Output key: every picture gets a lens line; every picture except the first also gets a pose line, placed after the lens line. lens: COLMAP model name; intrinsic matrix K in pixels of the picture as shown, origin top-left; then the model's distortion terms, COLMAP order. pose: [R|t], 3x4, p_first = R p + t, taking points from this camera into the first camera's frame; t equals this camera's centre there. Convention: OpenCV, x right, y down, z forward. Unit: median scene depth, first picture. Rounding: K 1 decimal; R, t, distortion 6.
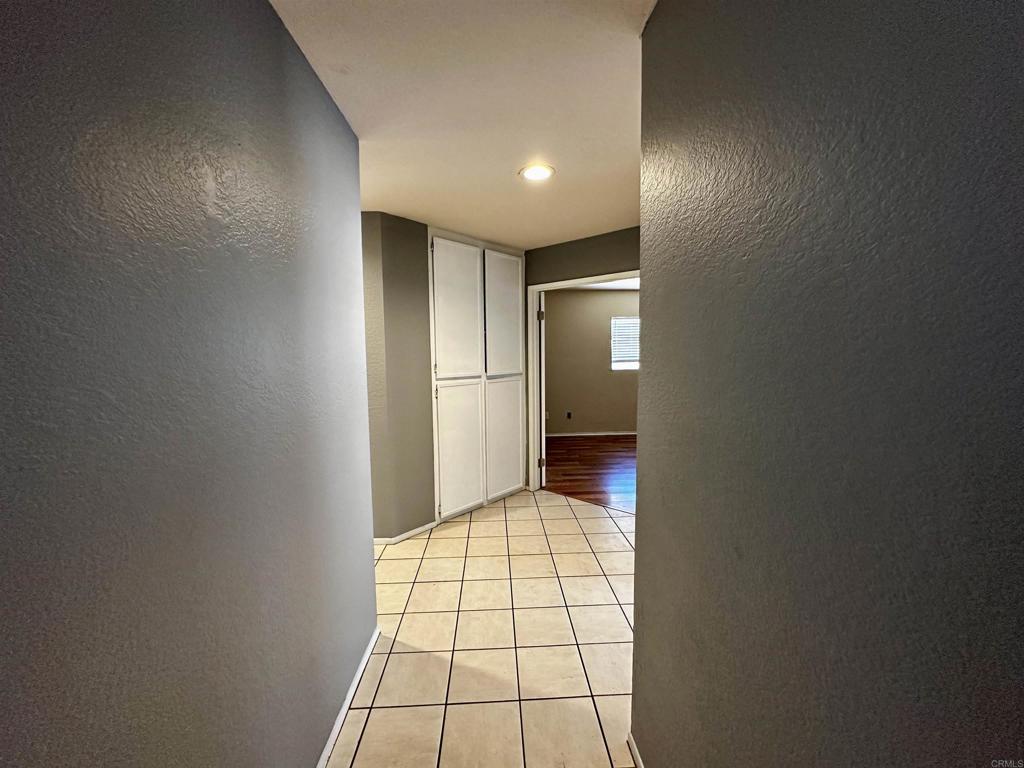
lens RADIAL K [[411.3, 0, 512.0], [0, 411.3, 384.0], [0, 0, 1]] dist [-0.001470, -0.000223]
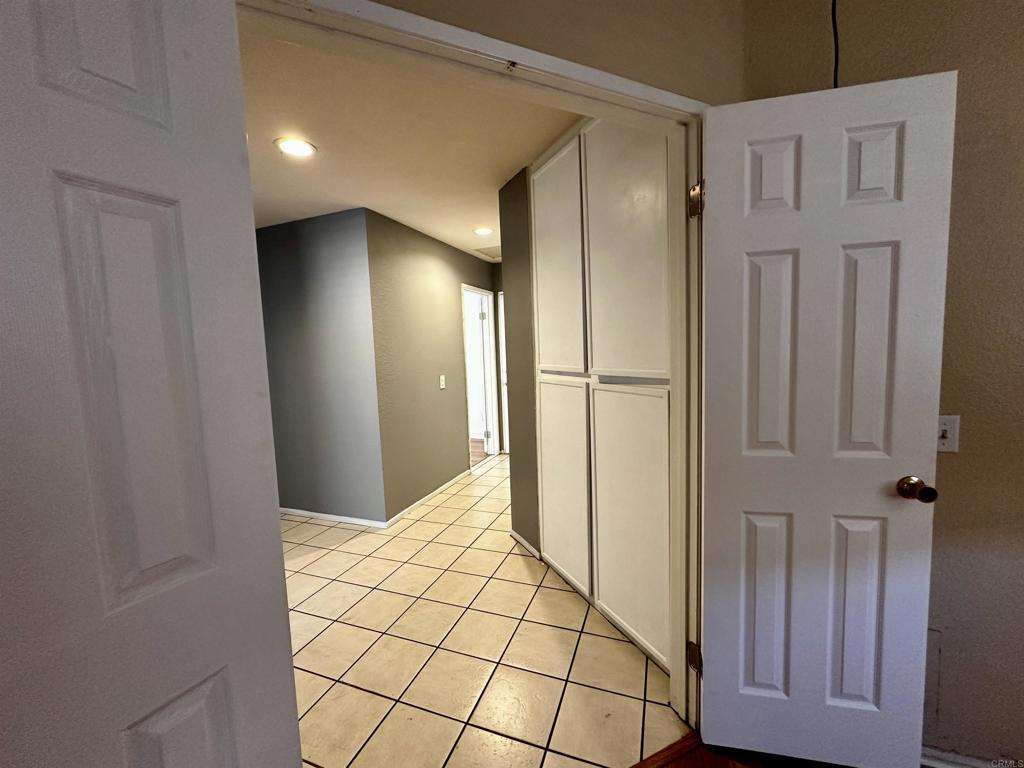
lens RADIAL K [[411.3, 0, 512.0], [0, 411.3, 384.0], [0, 0, 1]] dist [-0.001470, -0.000223]
pose [[-0.399206, 0.102910, -0.911068, 0.510469], [-0.029541, 0.991721, 0.124965, -0.078754], [0.916385, 0.076801, -0.392861, 1.235004]]
